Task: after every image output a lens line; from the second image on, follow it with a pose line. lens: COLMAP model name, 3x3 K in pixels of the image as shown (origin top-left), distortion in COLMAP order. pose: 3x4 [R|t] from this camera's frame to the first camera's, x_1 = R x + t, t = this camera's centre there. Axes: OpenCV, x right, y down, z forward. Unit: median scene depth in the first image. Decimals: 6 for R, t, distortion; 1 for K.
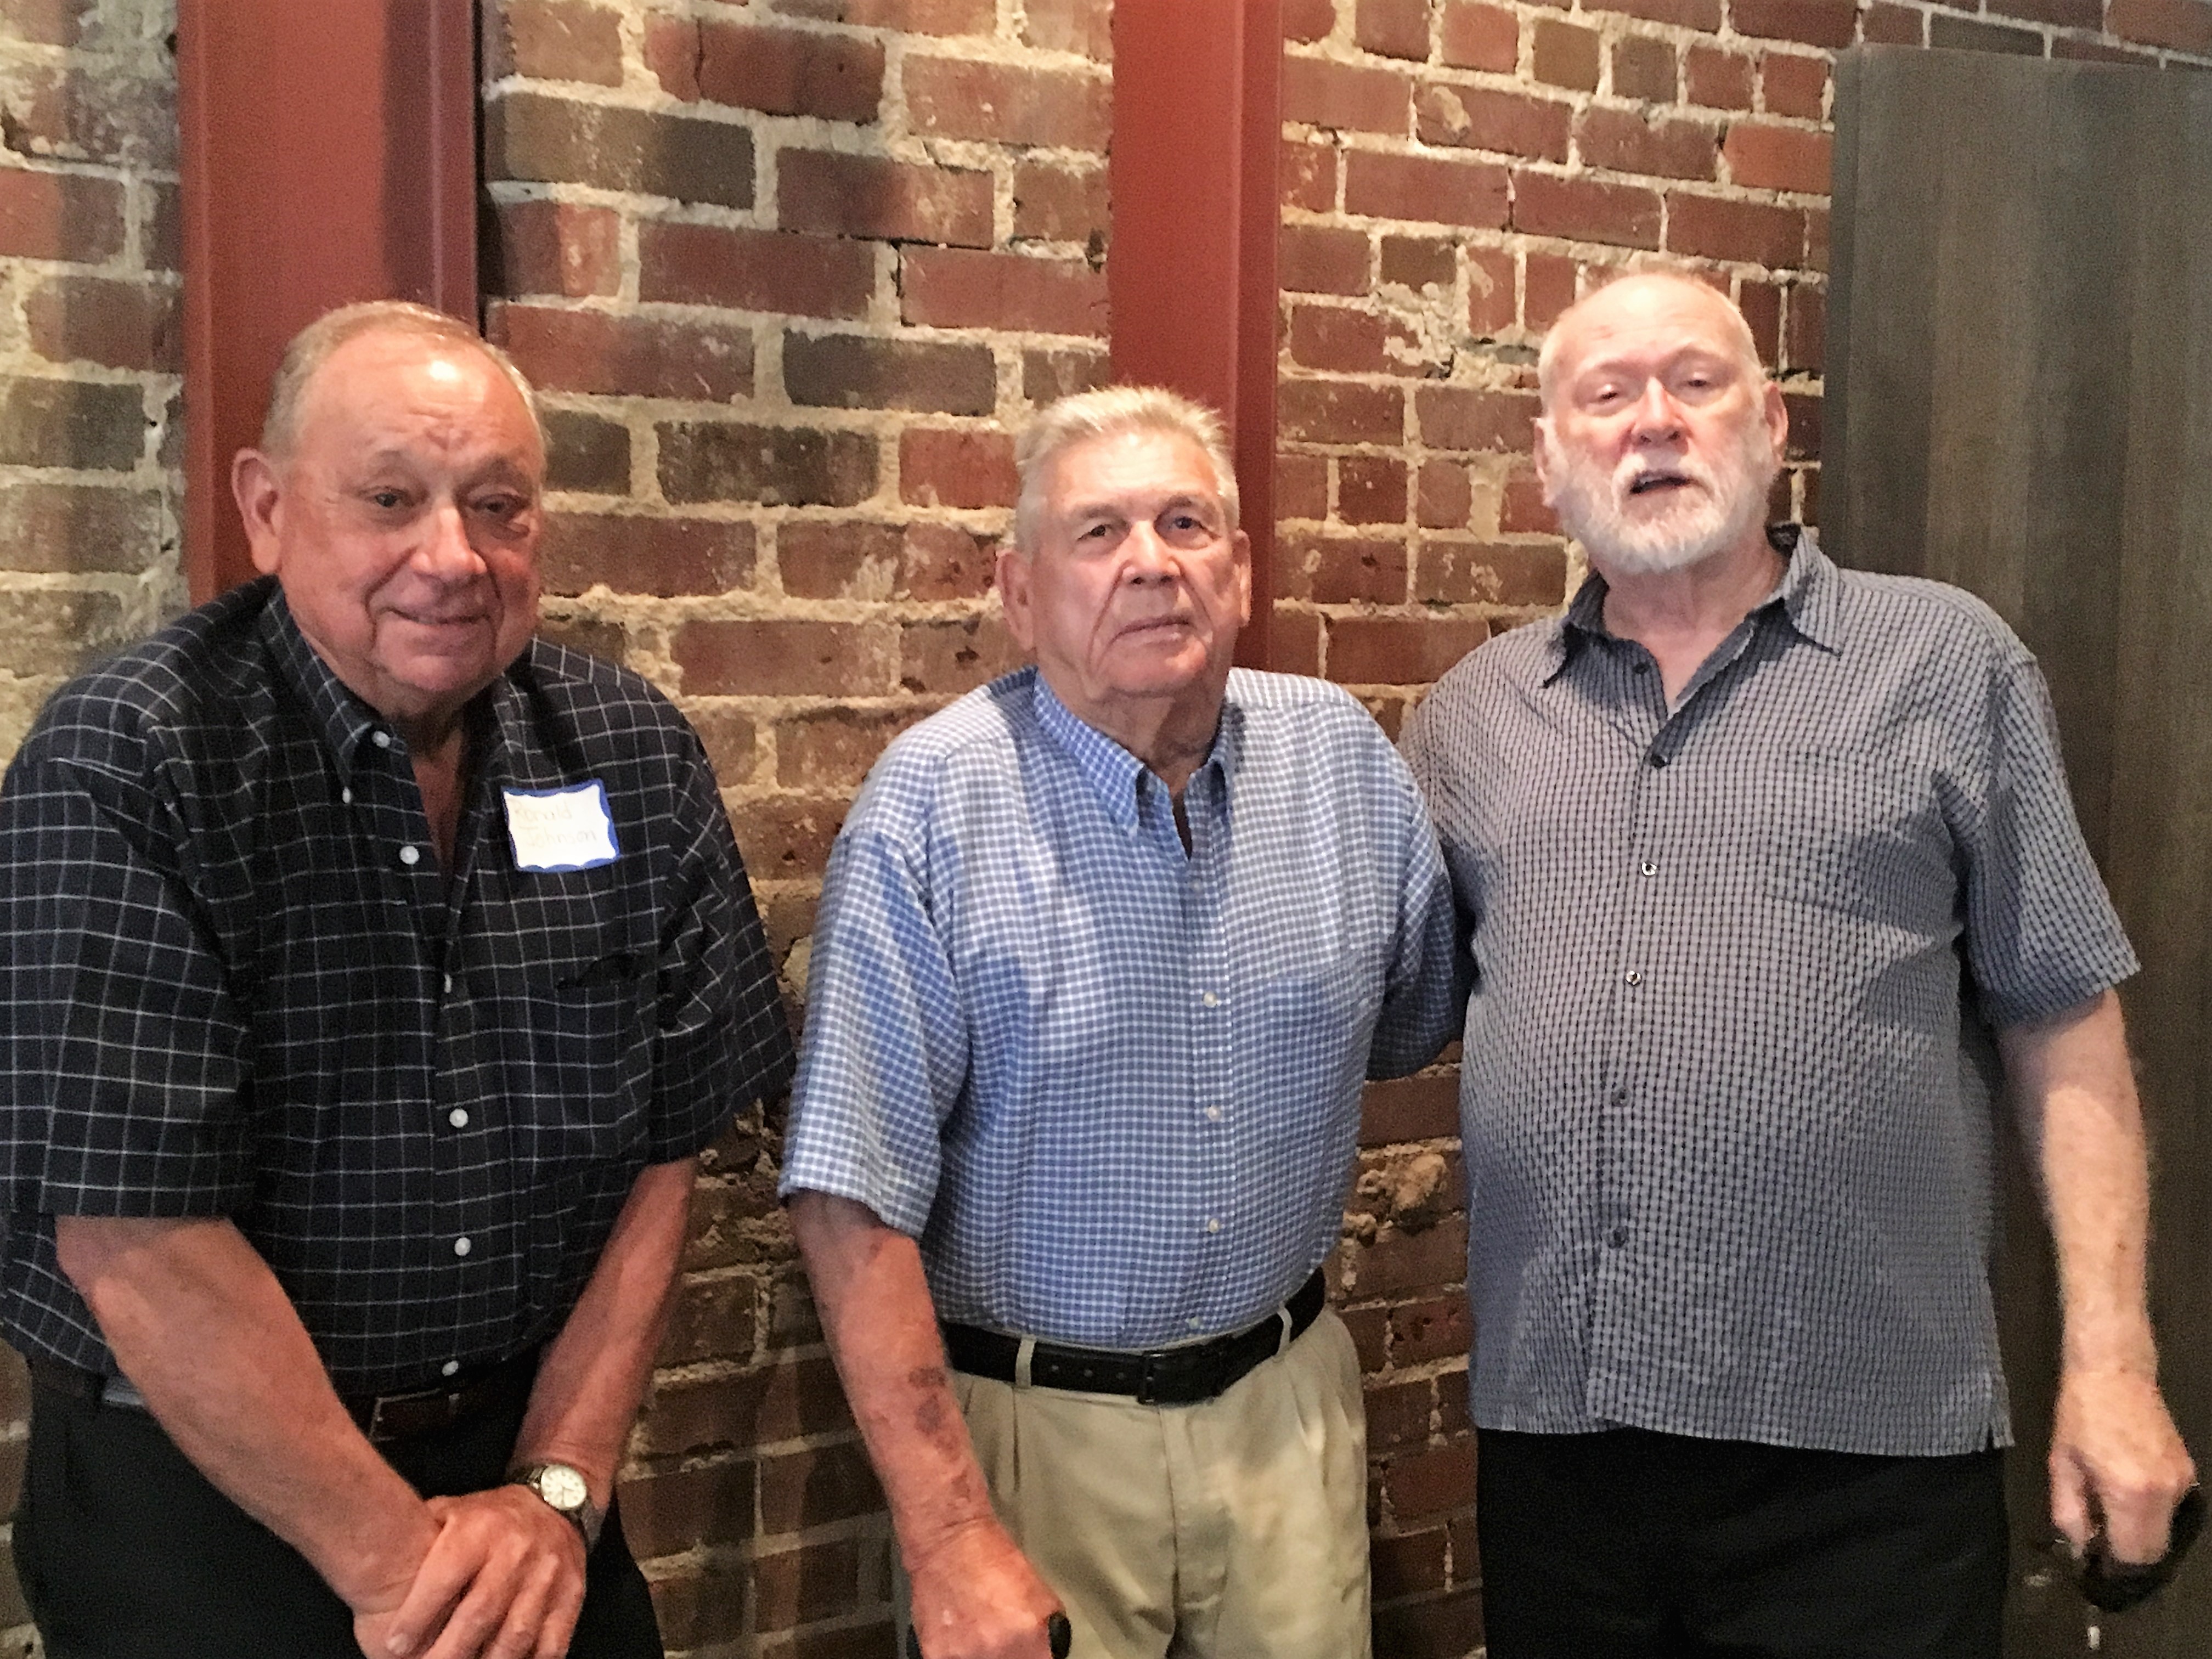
lens RADIAL K [[2642.1, 0, 1109.3], [0, 2642.1, 853.9], [0, 0, 1]] dist [0.041388, 0.000000]
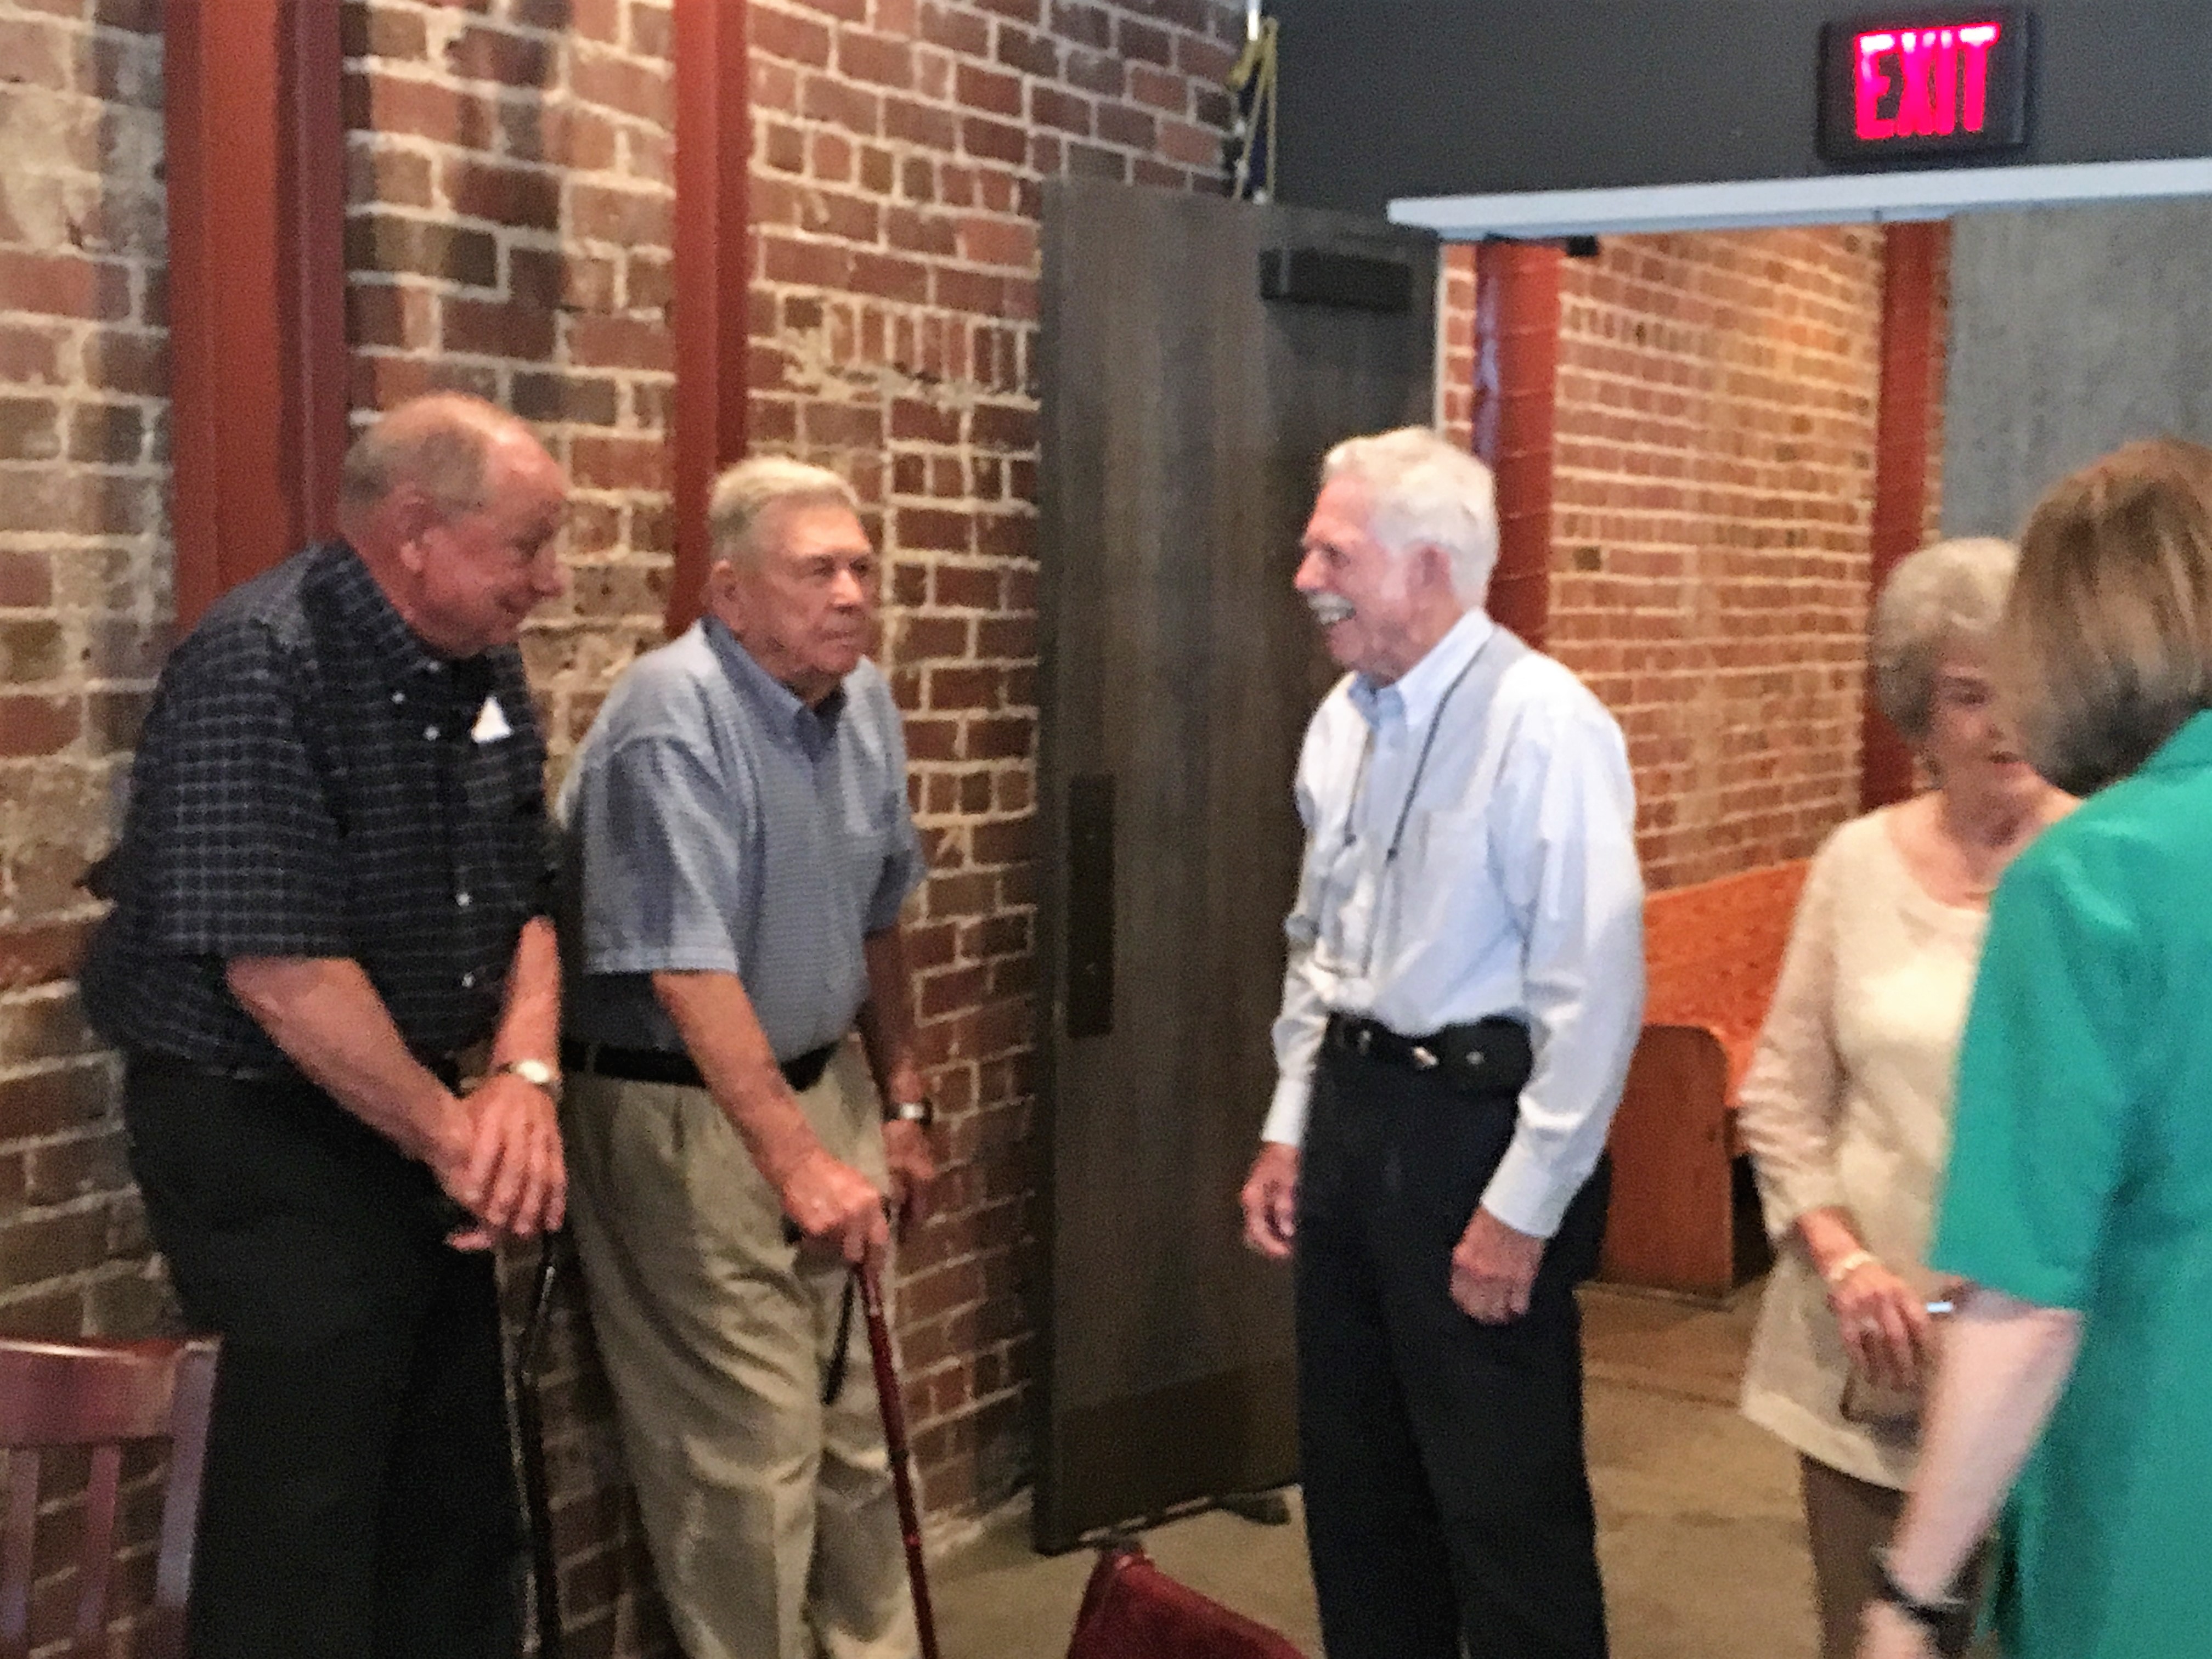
lens RADIAL K [[3082.8, 0, 1111.2], [0, 3082.8, 843.2], [0, 0, 1]] dist [0.037257, 0.000000]
pose [[0.886946, -0.042163, 0.459945, -0.604455], [0.038582, 0.999108, 0.017188, 0.046249], [-0.460259, 0.002501, 0.887781, -0.650416]]
